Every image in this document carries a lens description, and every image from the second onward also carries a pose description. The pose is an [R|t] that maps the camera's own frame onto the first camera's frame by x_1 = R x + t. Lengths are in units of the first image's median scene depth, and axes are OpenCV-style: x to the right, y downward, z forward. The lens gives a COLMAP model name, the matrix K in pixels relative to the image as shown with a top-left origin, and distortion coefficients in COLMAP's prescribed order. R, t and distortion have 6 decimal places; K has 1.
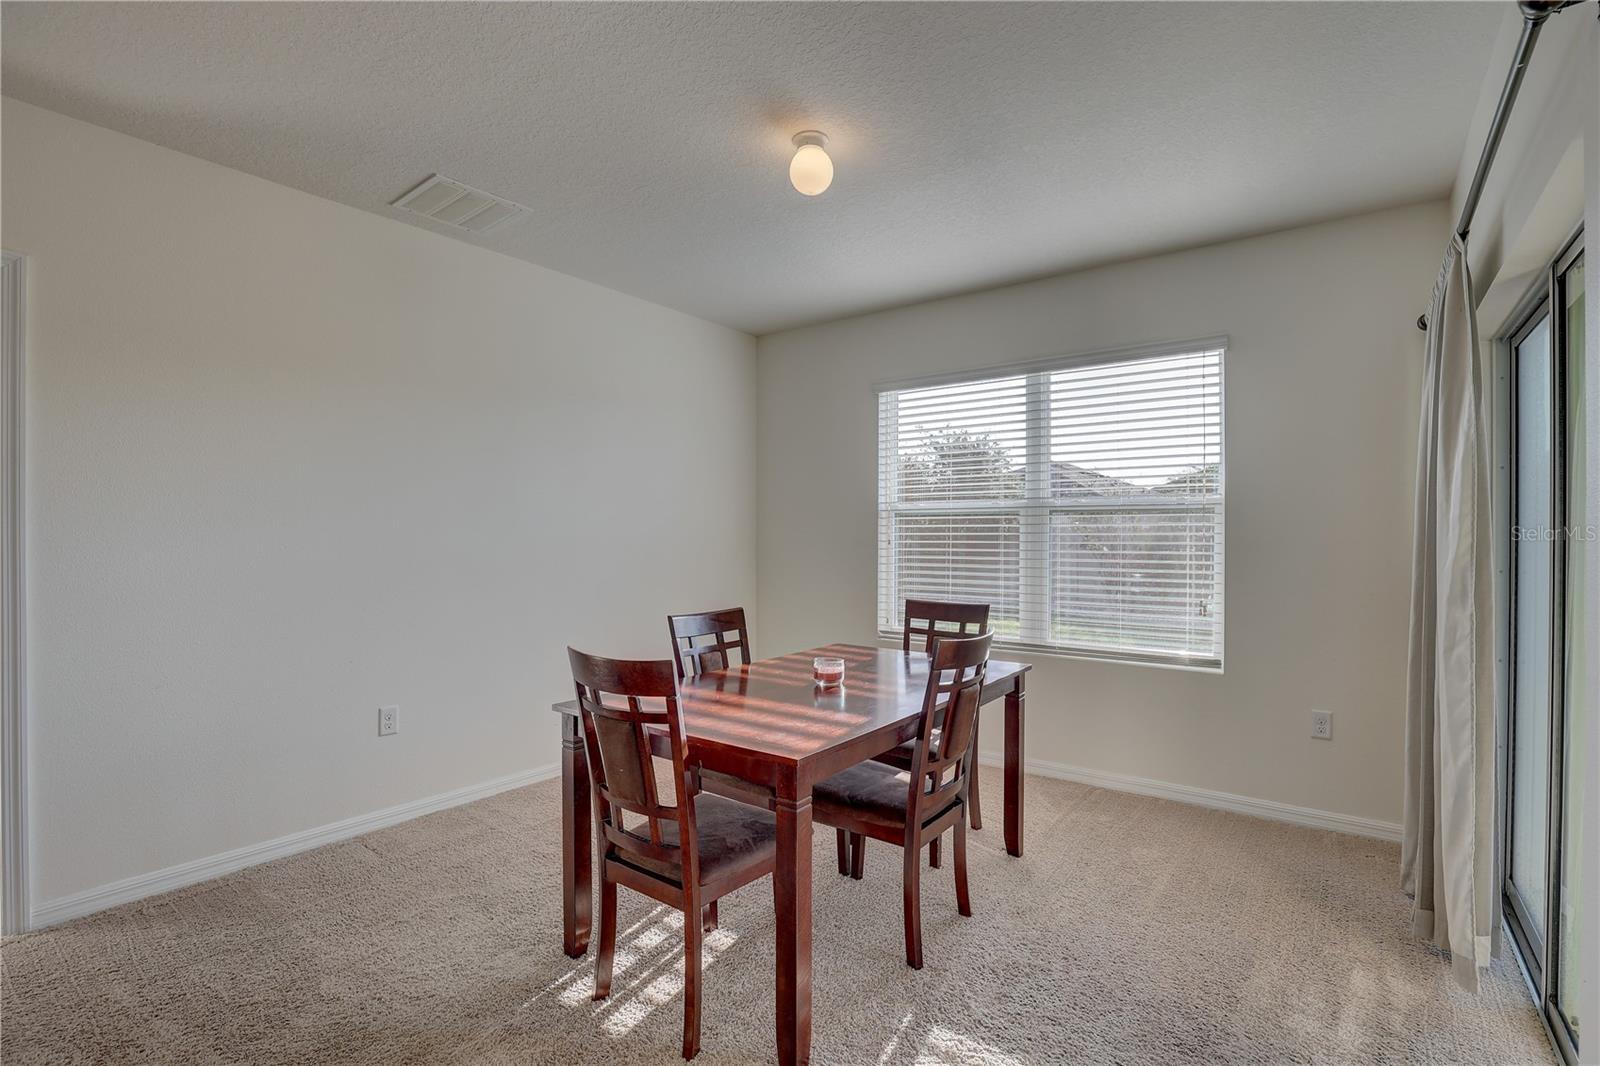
lens RADIAL K [[724.5, 0, 799.7], [0, 724.5, 535.6], [0, 0, 1]] dist [-0.034984, 0.002343]
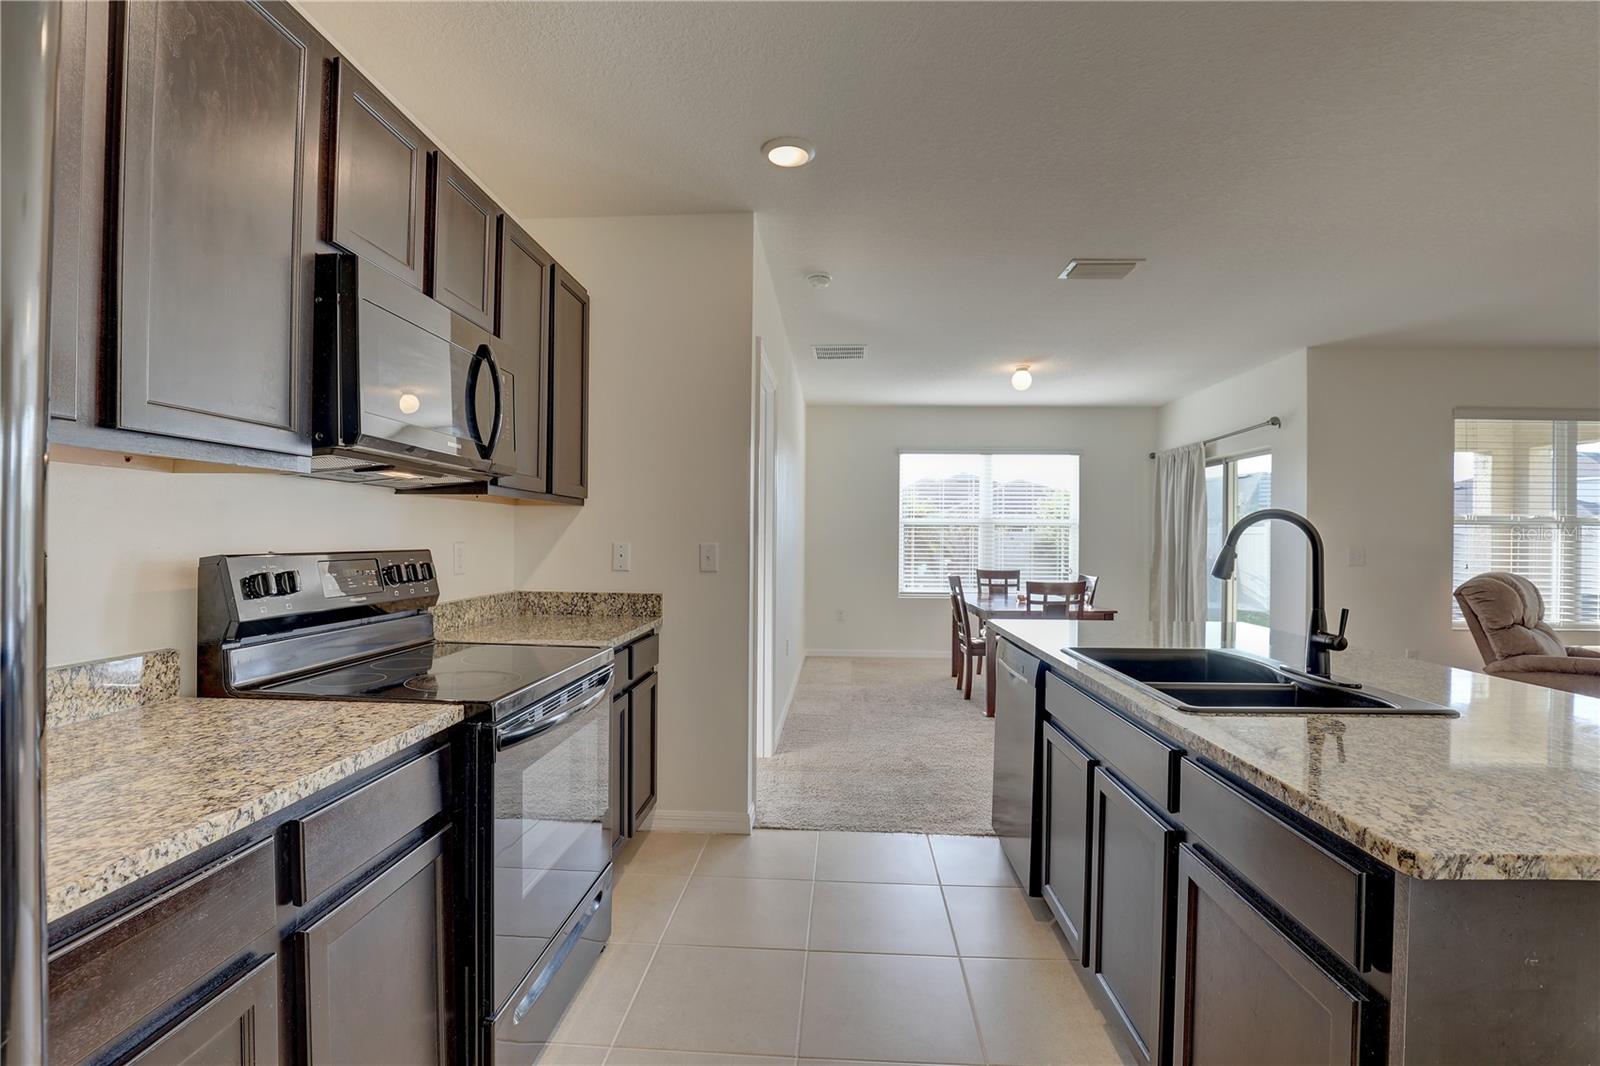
lens RADIAL K [[724.5, 0, 789.6], [0, 724.5, 535.6], [0, 0, 1]] dist [-0.034984, 0.002343]
pose [[0.852427, 0.001847, 0.522842, -1.371925], [-0.005748, 0.999966, 0.005838, -0.016148], [-0.522814, -0.007981, 0.852409, -0.459444]]
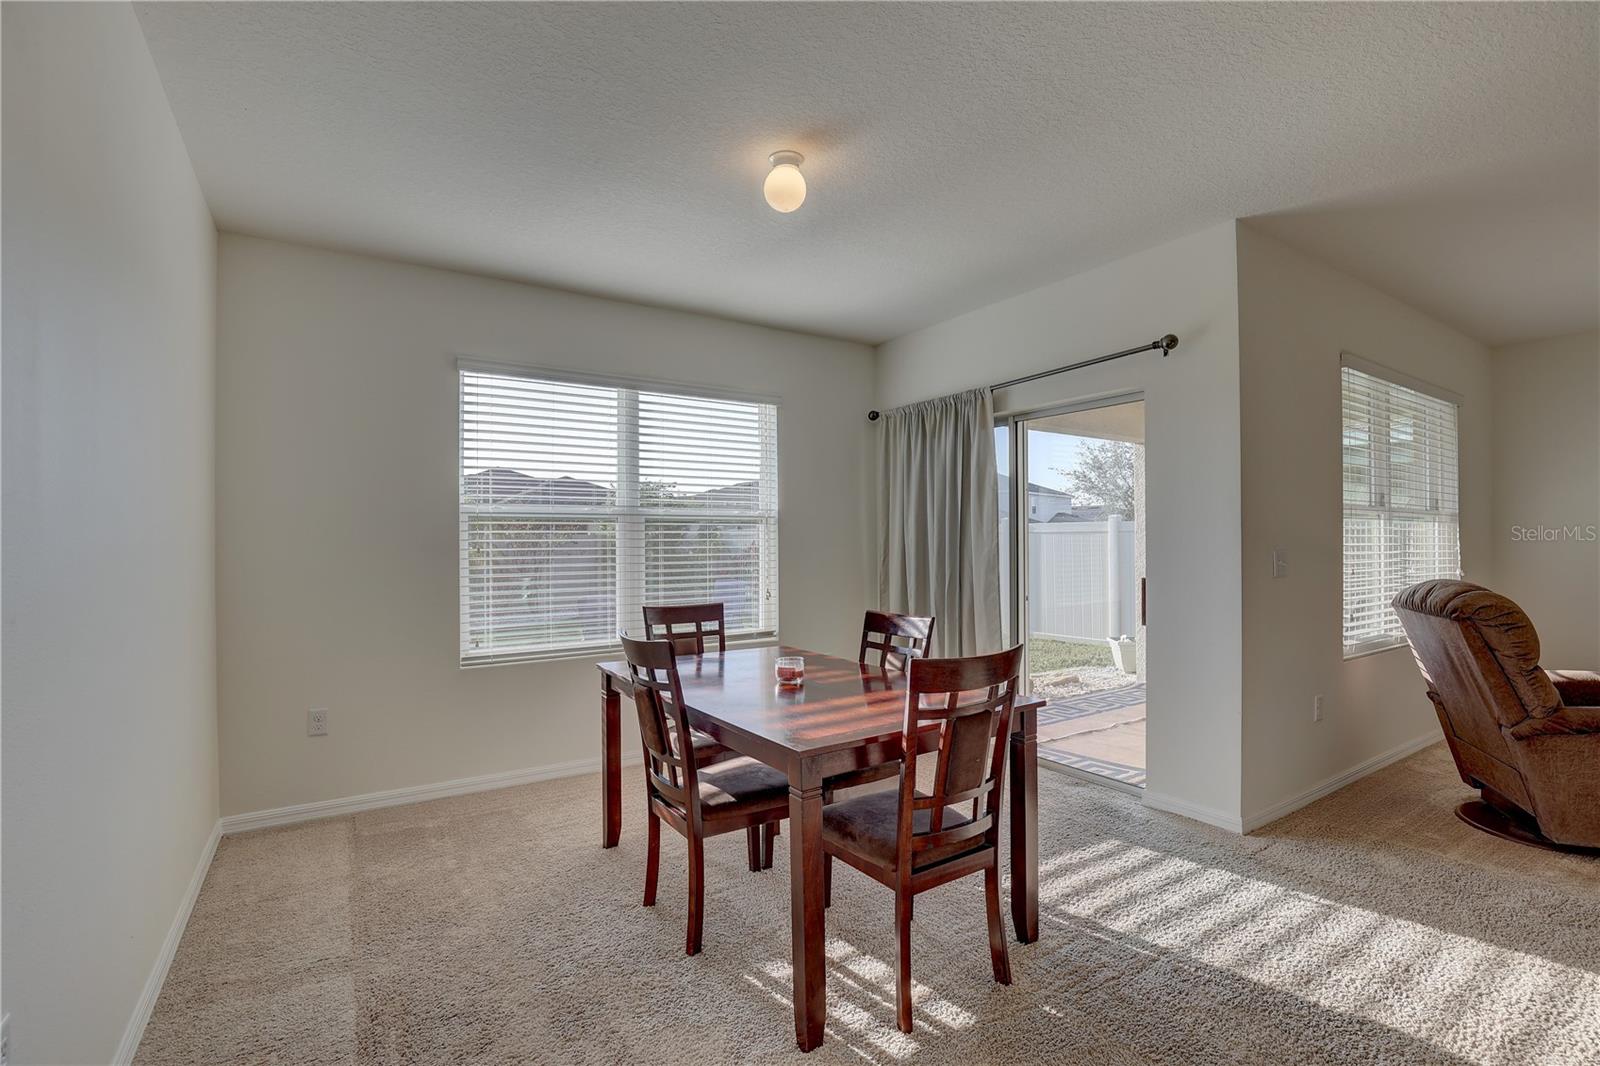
lens RADIAL K [[724.5, 0, 803.0], [0, 724.5, 542.3], [0, 0, 1]] dist [-0.034984, 0.002343]
pose [[0.364672, -0.004124, 0.931127, -0.692370], [0.001997, 0.999991, 0.003646, -0.002582], [-0.931134, 0.000529, 0.364678, 0.443301]]
